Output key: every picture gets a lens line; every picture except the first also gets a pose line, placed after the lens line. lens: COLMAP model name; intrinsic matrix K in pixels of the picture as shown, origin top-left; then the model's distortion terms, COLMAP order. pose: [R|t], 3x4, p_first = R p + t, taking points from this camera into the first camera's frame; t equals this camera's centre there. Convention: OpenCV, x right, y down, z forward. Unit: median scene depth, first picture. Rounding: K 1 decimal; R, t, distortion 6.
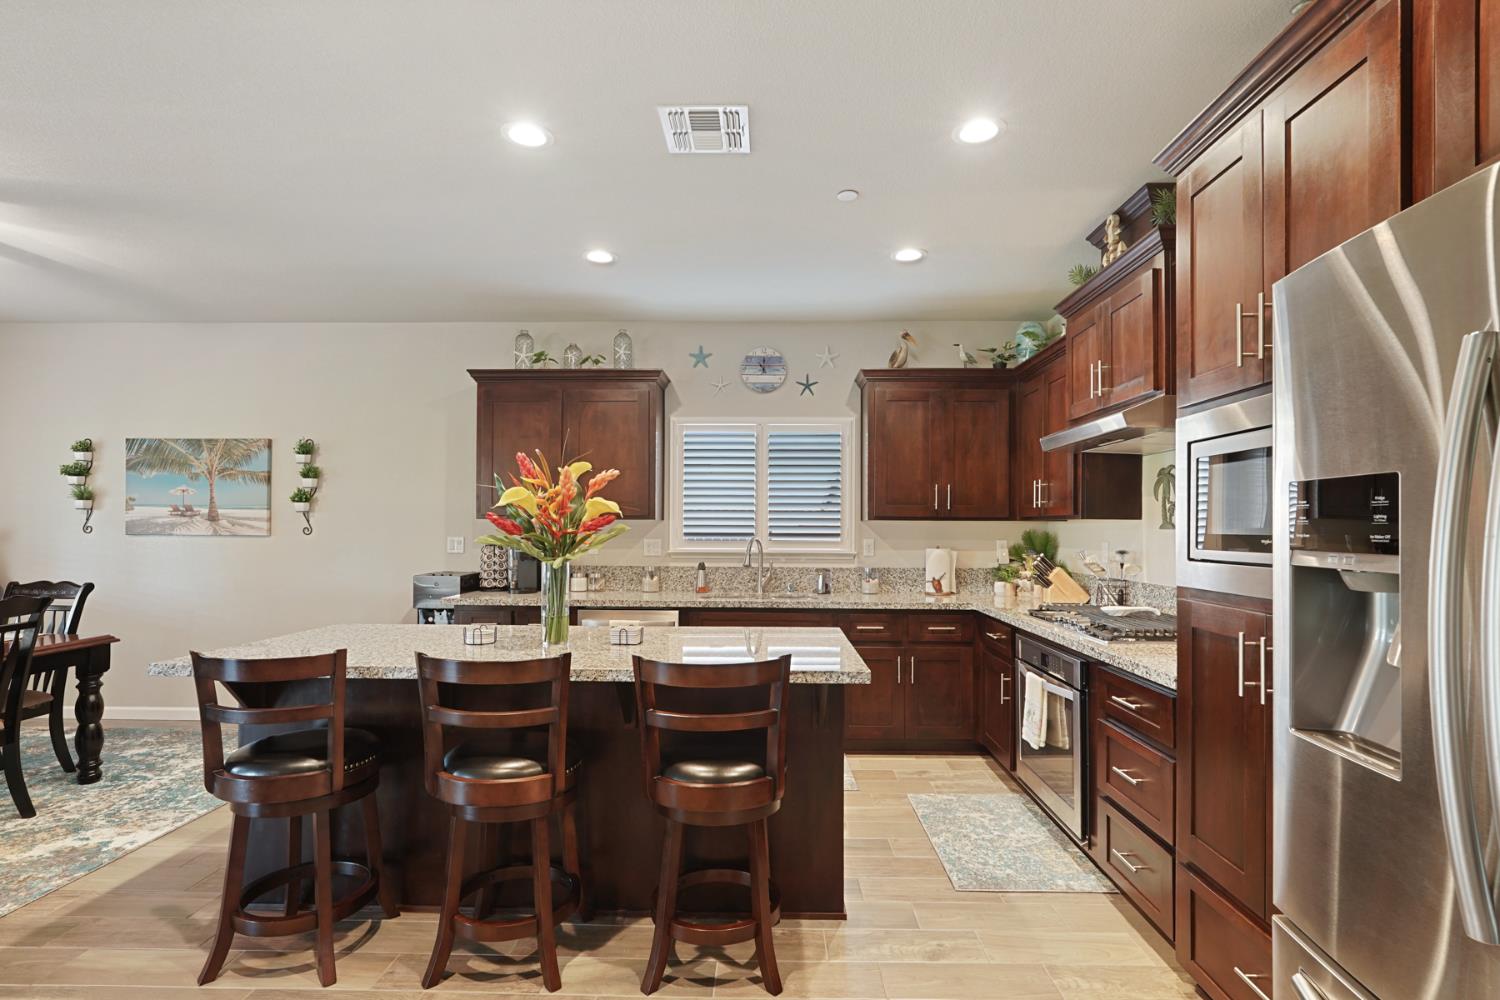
lens RADIAL K [[724.8, 0, 754.6], [0, 724.8, 520.1], [0, 0, 1]] dist [0.000367, -0.000032]
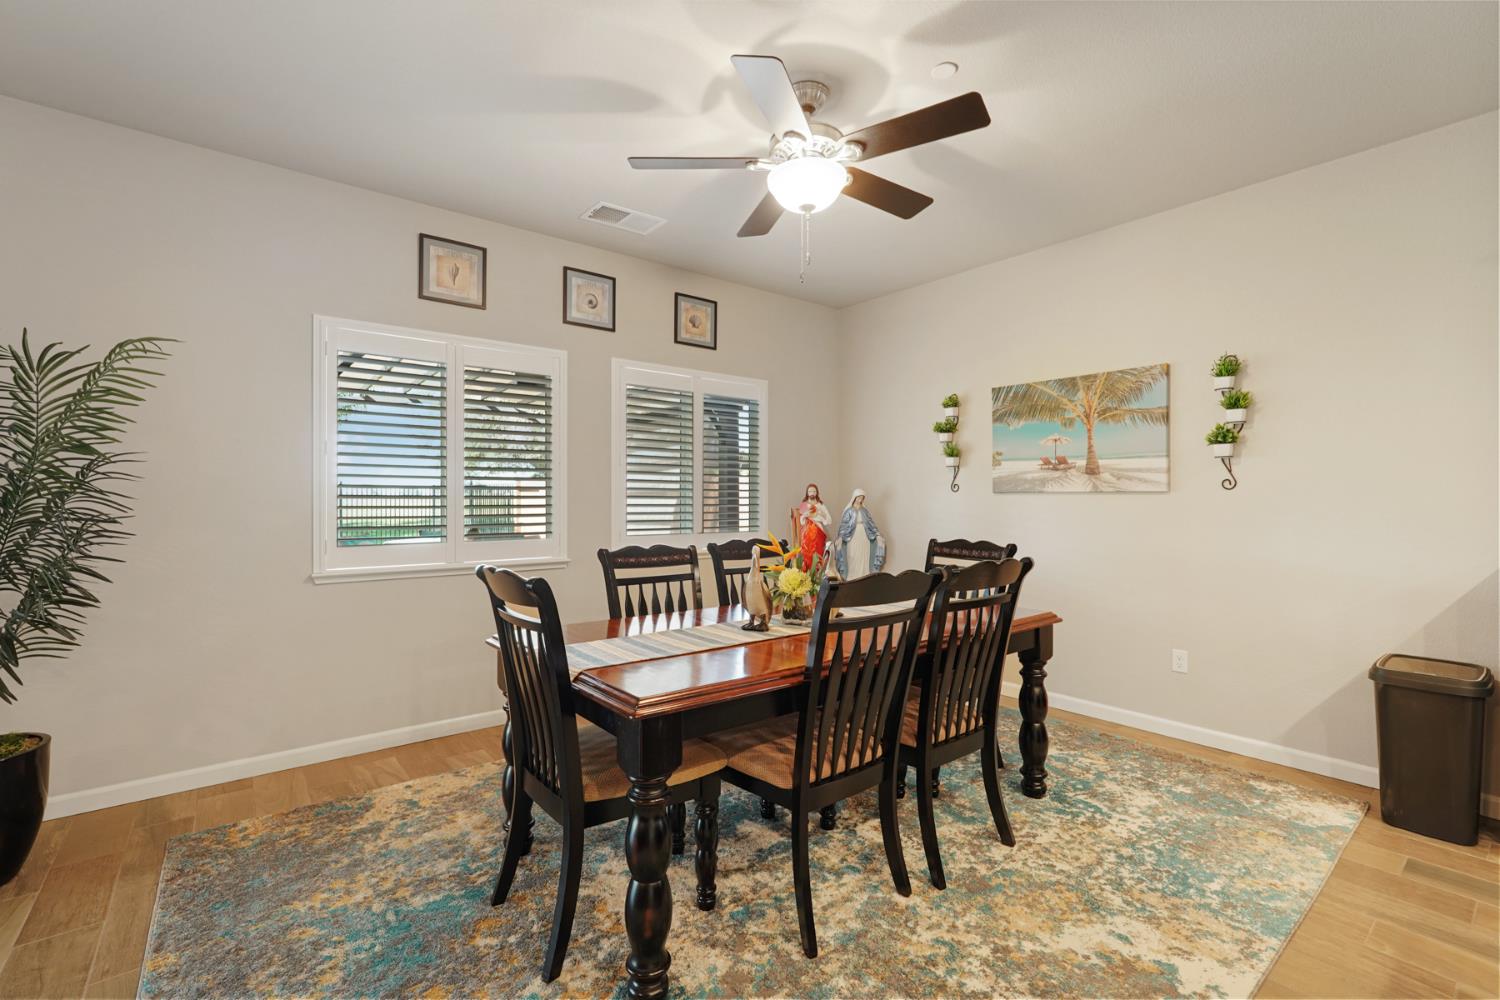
lens RADIAL K [[658.1, 0, 747.8], [0, 658.1, 500.3], [0, 0, 1]] dist [-0.000331, 0.000814]
pose [[0.641593, -0.003441, -0.767038, -0.427003], [0.010796, 0.999931, 0.004545, 0.022704], [0.766969, -0.011197, 0.641586, 0.224894]]
